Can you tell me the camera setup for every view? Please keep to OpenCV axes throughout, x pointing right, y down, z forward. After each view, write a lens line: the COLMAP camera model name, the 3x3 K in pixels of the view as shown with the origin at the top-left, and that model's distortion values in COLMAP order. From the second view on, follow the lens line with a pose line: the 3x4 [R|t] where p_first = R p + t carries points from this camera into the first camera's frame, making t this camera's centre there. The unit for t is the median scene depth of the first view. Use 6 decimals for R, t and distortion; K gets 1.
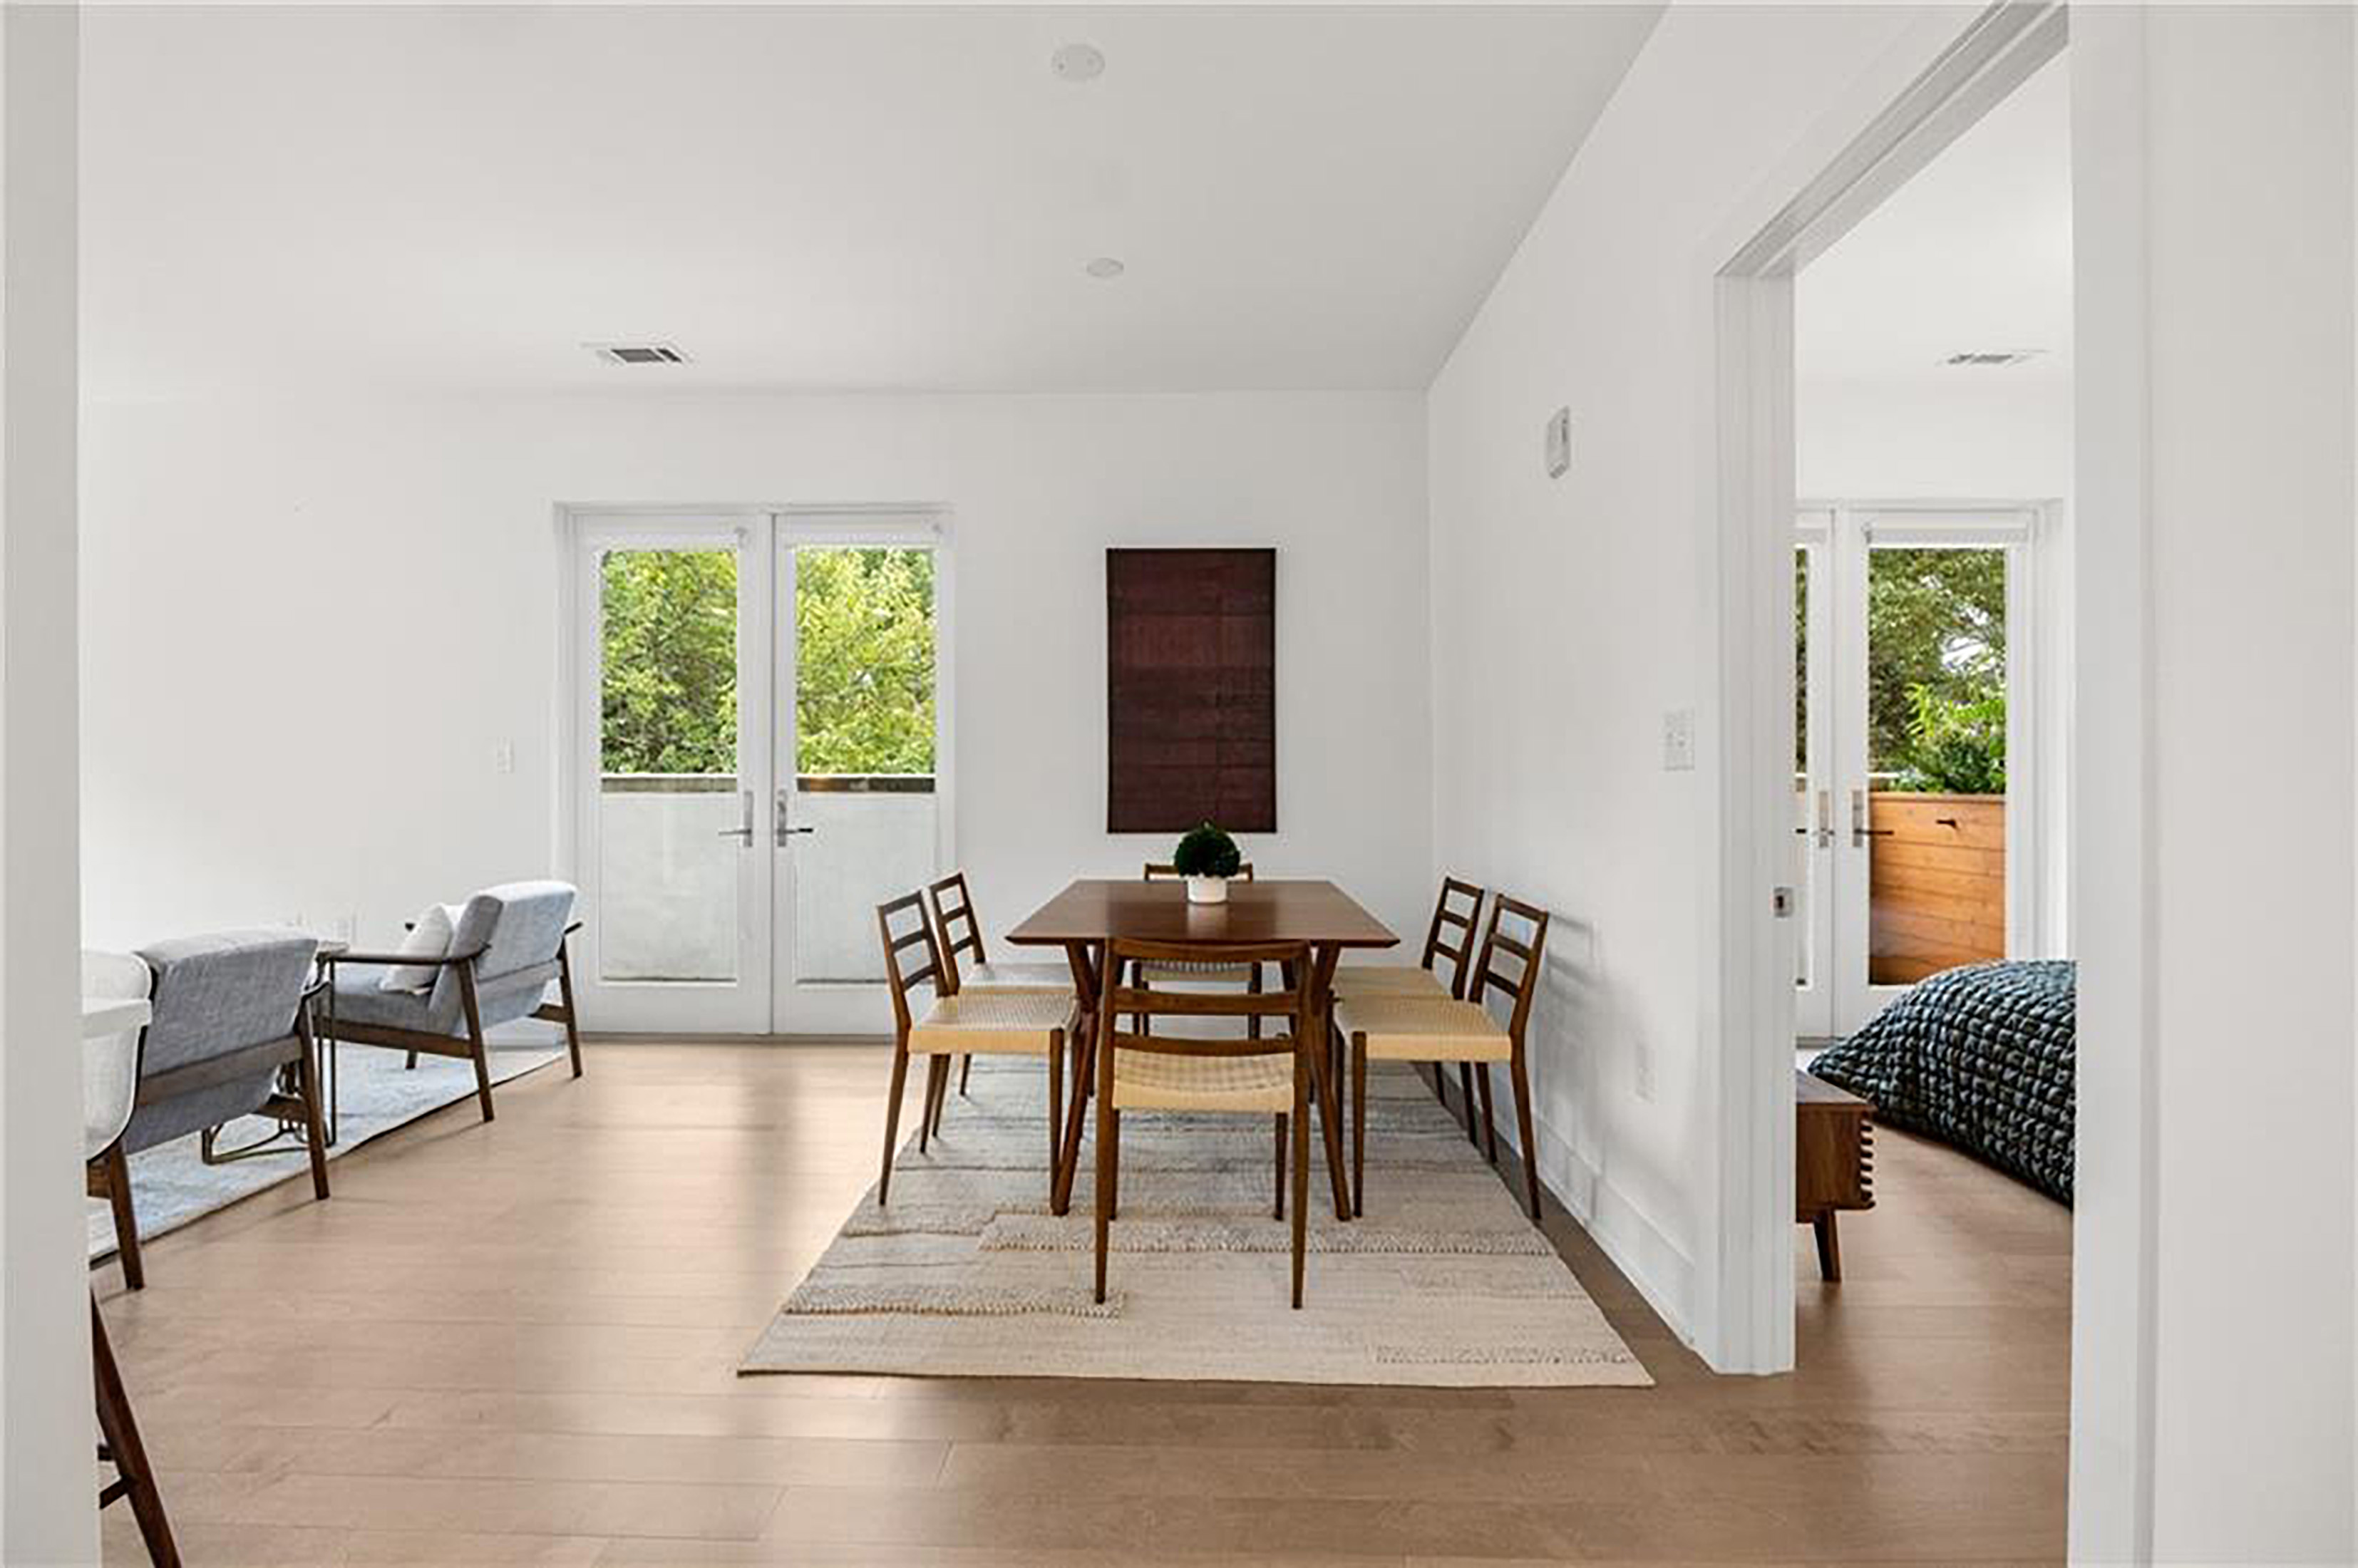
lens RADIAL K [[1089.9, 0, 1181.4], [0, 1089.9, 784.3], [0, 0, 1]] dist [-0.015753, 0.000256]
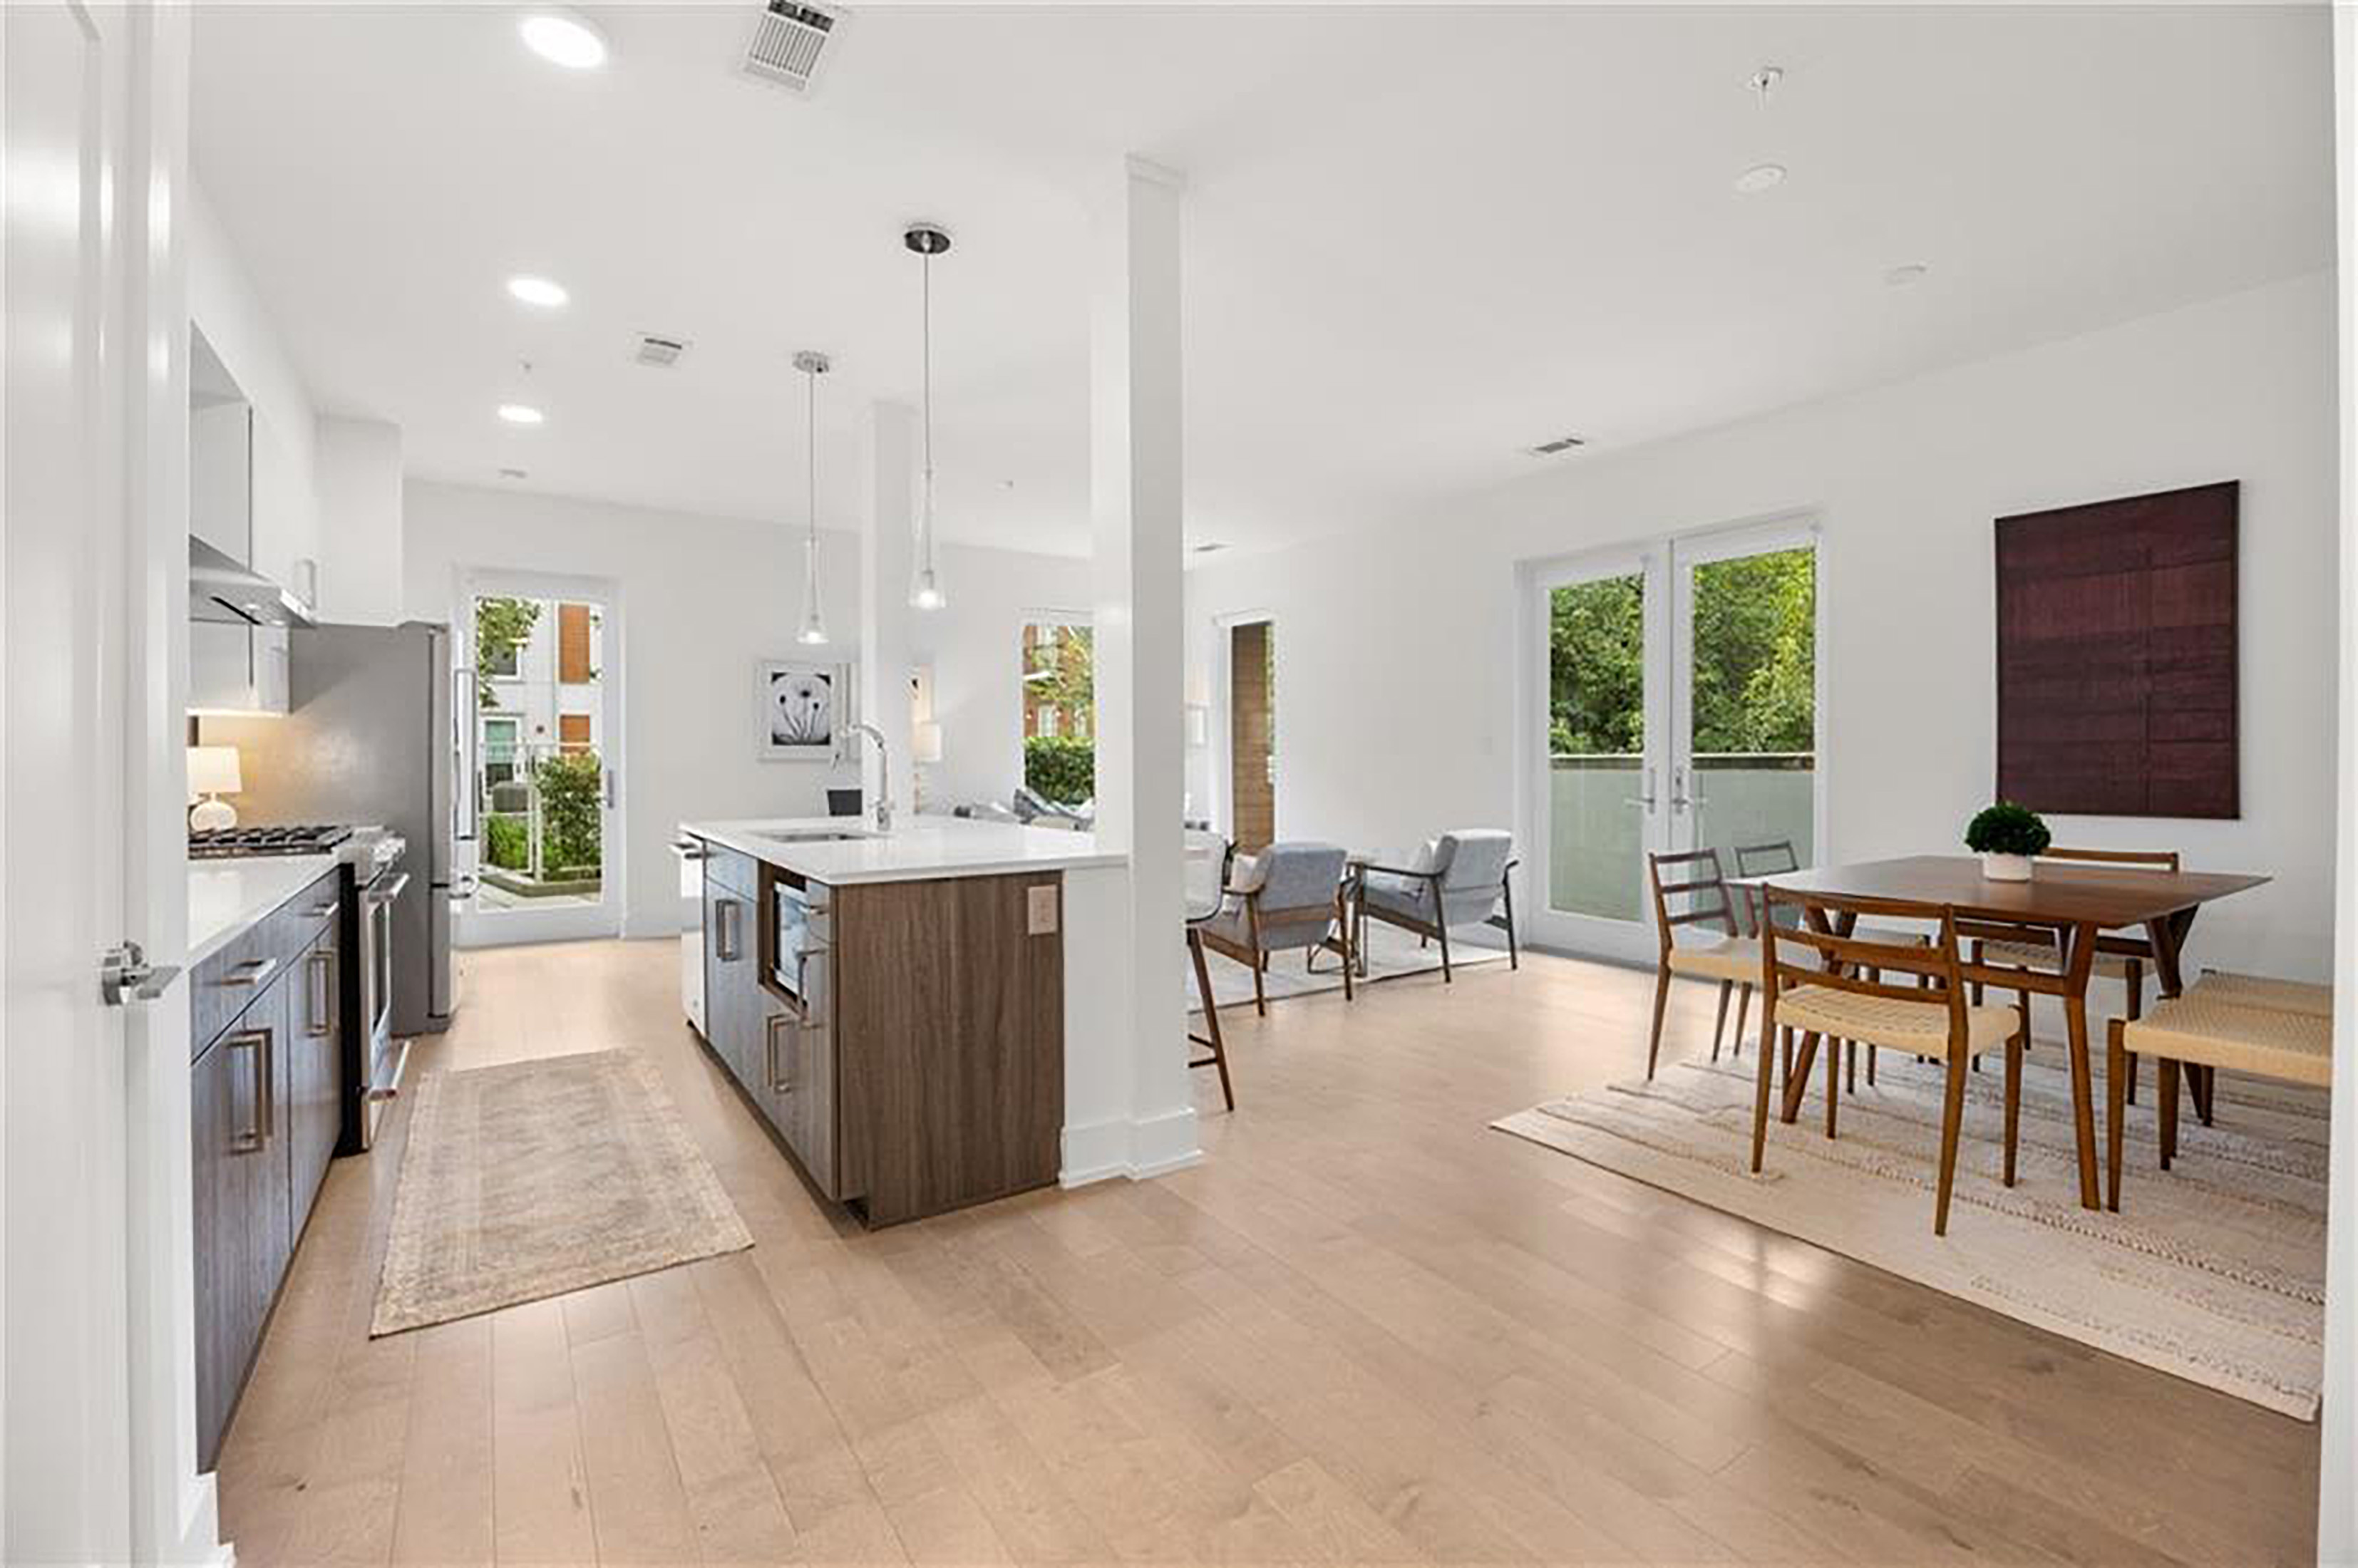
lens RADIAL K [[1060.8, 0, 1177.1], [0, 1060.8, 765.1], [0, 0, 1]] dist [-0.011514, 0.000822]
pose [[0.568811, 0.000451, -0.822468, 0.338501], [0.001121, 0.999998, 0.001324, 0.000593], [0.822468, -0.001675, 0.568810, -0.153838]]
